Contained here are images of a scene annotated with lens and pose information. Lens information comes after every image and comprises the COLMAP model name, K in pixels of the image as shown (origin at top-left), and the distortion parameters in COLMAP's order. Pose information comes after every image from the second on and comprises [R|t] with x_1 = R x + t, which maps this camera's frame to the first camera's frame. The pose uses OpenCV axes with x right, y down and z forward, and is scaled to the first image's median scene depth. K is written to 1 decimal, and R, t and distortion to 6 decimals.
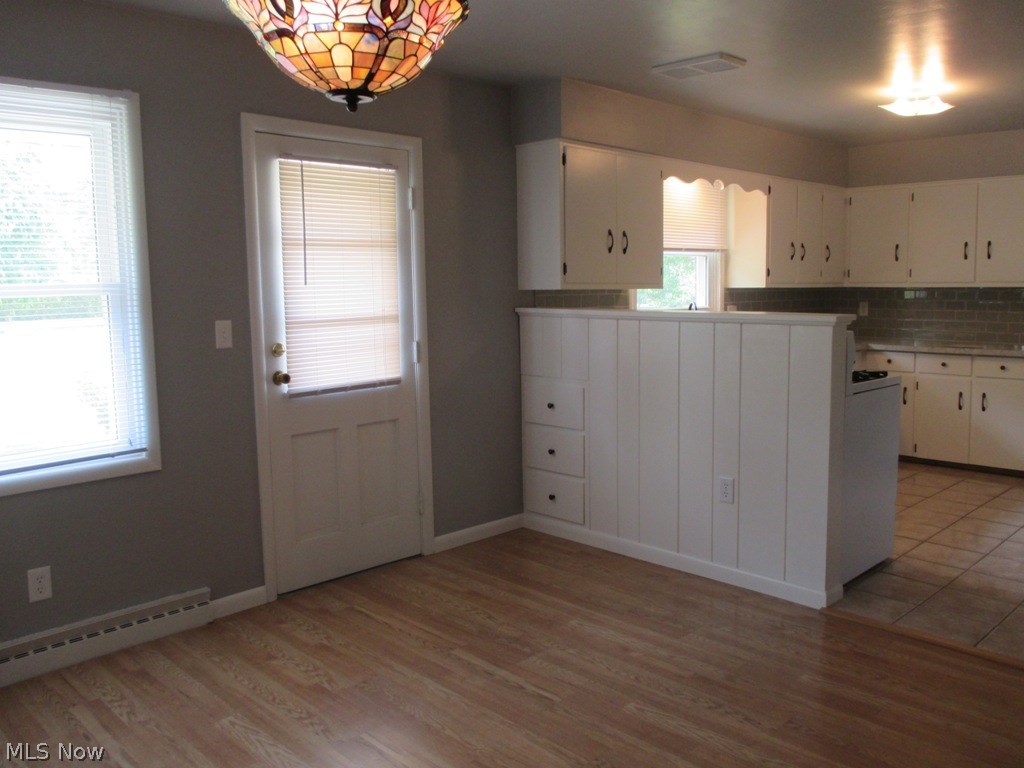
lens RADIAL K [[841.6, 0, 522.3], [0, 841.6, 348.5], [0, 0, 1]] dist [-0.043712, 0.014369]
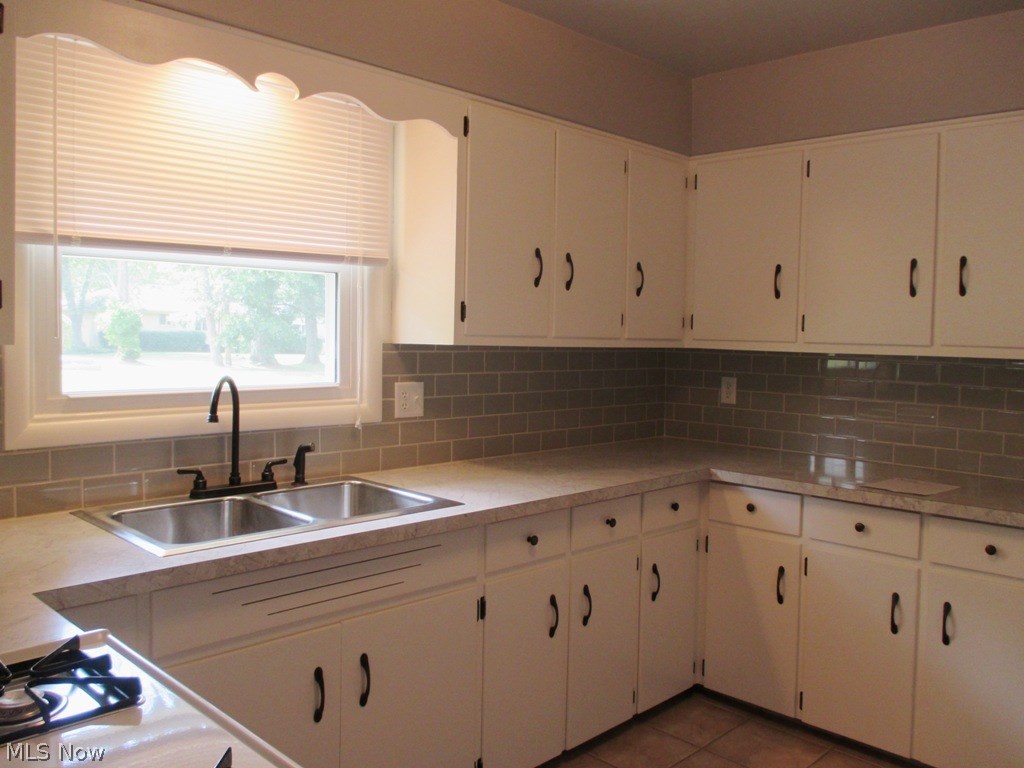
lens RADIAL K [[841.6, 0, 522.2], [0, 841.6, 359.3], [0, 0, 1]] dist [-0.043712, 0.014369]
pose [[0.999532, 0.027356, 0.013696, 0.481054], [-0.026735, 0.998689, -0.043657, -0.071125], [-0.014872, 0.043270, 0.998953, 0.838319]]
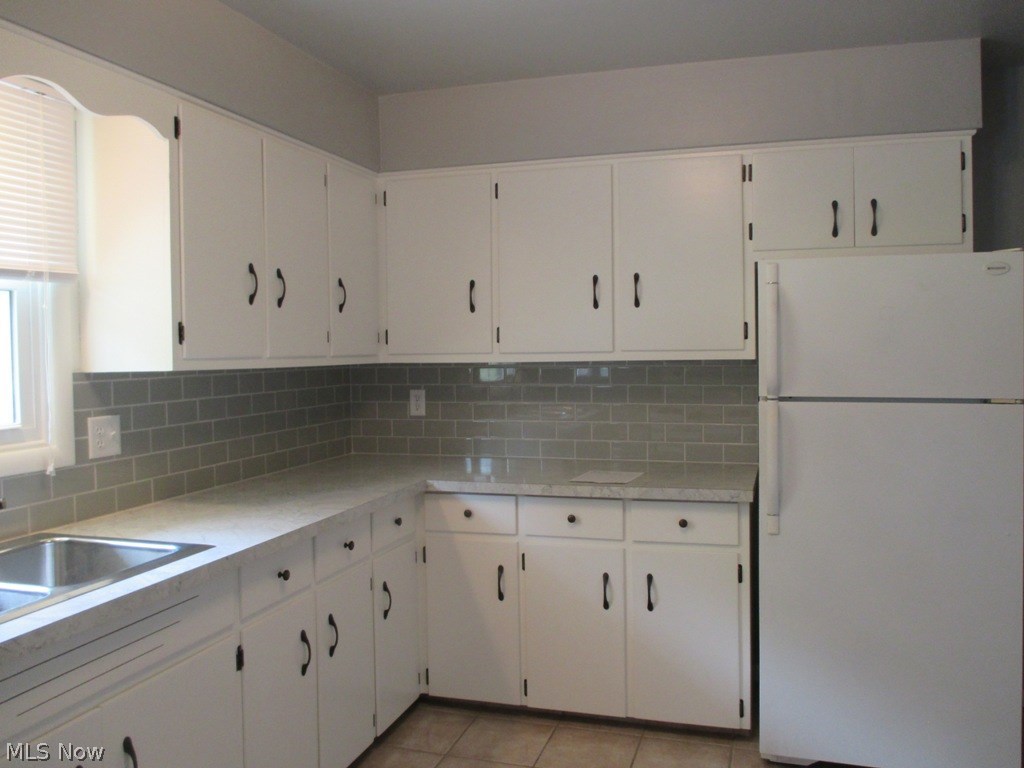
lens RADIAL K [[841.6, 0, 520.2], [0, 841.6, 358.6], [0, 0, 1]] dist [-0.043712, 0.014369]
pose [[0.881009, -0.013559, 0.472905, 0.373327], [0.045466, 0.997389, -0.056103, -0.074469], [-0.470910, 0.070928, 0.879325, 0.868373]]
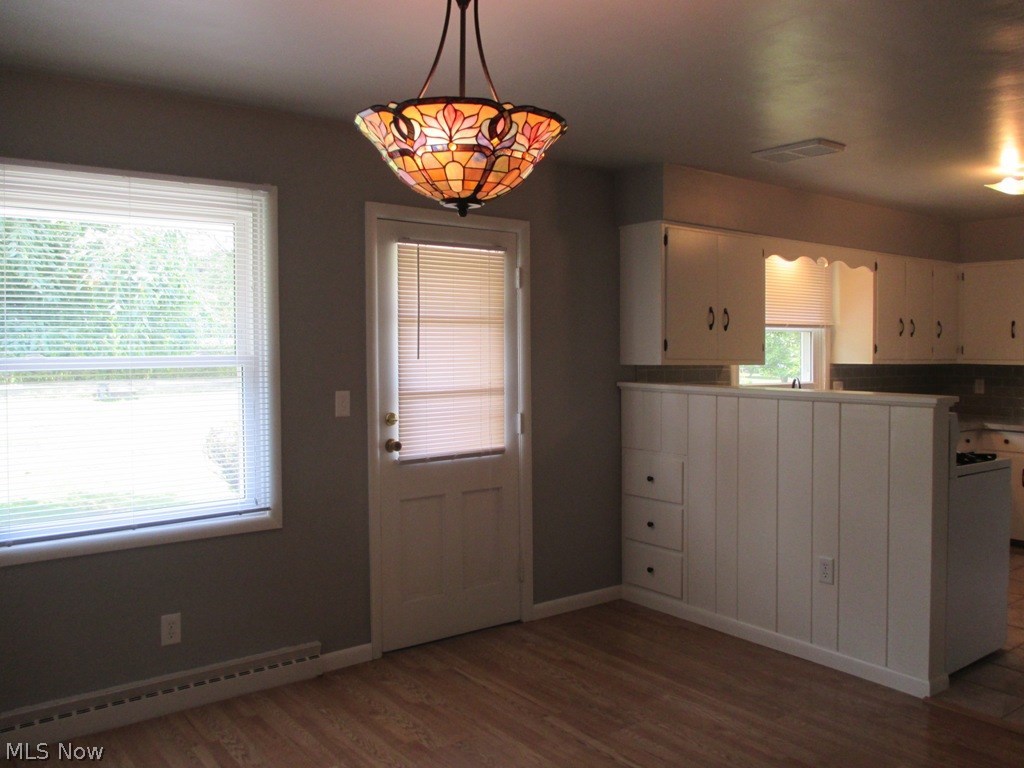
lens RADIAL K [[841.6, 0, 526.8], [0, 841.6, 347.5], [0, 0, 1]] dist [-0.043712, 0.014369]
pose [[0.992089, 0.013390, -0.124823, 0.011842], [-0.023238, 0.996700, -0.077778, -0.009102], [0.123370, 0.080063, 0.989126, -0.042852]]
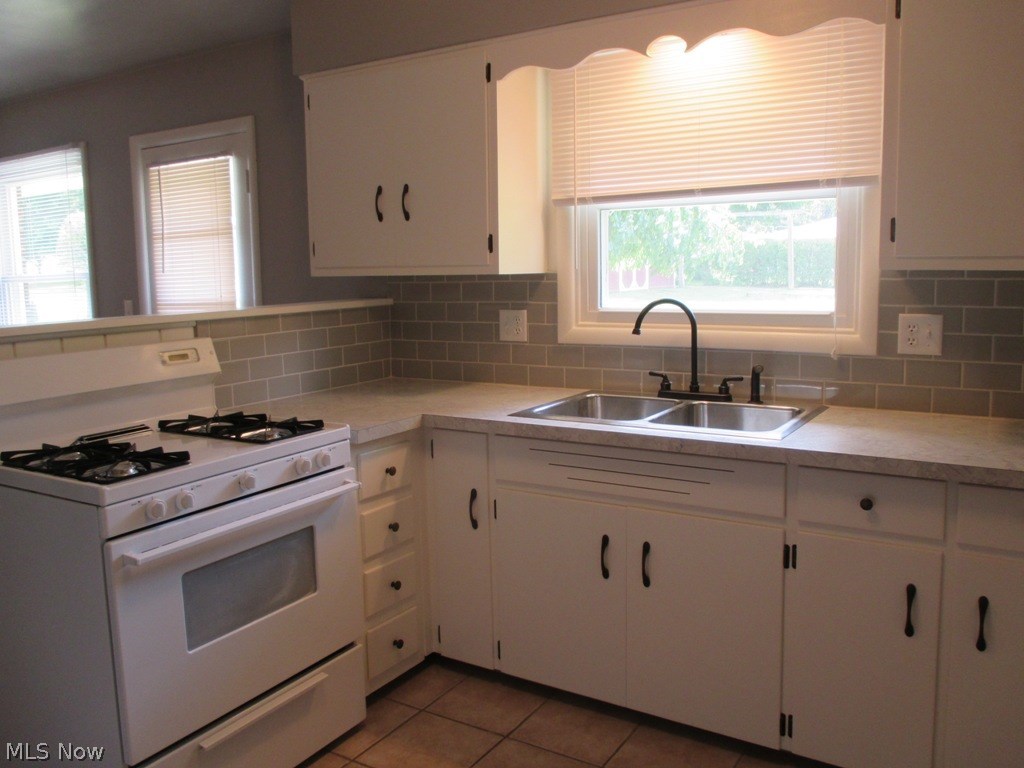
lens RADIAL K [[841.6, 0, 515.7], [0, 841.6, 379.3], [0, 0, 1]] dist [-0.043712, 0.014369]
pose [[0.223385, 0.135574, -0.965256, 0.939701], [-0.054071, 0.990479, 0.126603, -0.095059], [0.973229, 0.023911, 0.228589, 1.133073]]
